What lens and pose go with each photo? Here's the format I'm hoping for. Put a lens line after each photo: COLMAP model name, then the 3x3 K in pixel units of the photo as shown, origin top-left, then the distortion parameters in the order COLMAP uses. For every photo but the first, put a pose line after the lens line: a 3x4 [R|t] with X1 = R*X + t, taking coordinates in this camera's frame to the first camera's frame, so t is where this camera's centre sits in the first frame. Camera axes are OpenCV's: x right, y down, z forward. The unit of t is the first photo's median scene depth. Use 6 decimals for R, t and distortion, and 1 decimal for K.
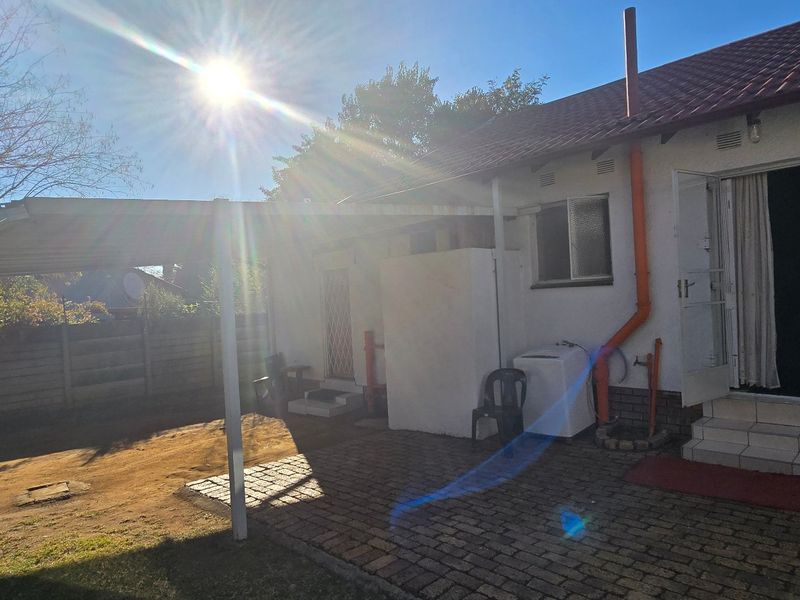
lens RADIAL K [[537.6, 0, 399.6], [0, 537.6, 301.6], [0, 0, 1]] dist [-0.001924, 0.003727]
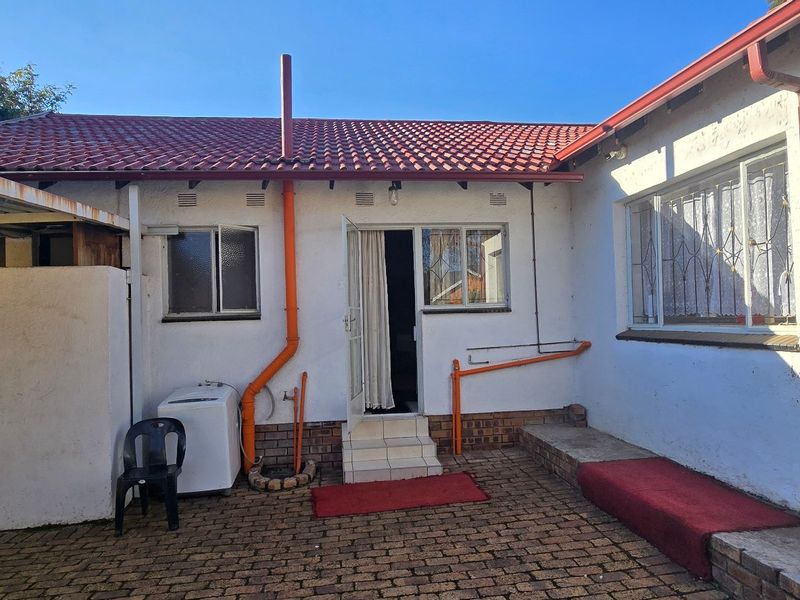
lens RADIAL K [[537.6, 0, 398.2], [0, 537.6, 301.5], [0, 0, 1]] dist [-0.001924, 0.003727]
pose [[0.615488, 0.056874, 0.786091, -0.231053], [0.007512, 0.996924, -0.078009, 0.015034], [-0.788110, 0.053918, 0.613168, 0.213290]]
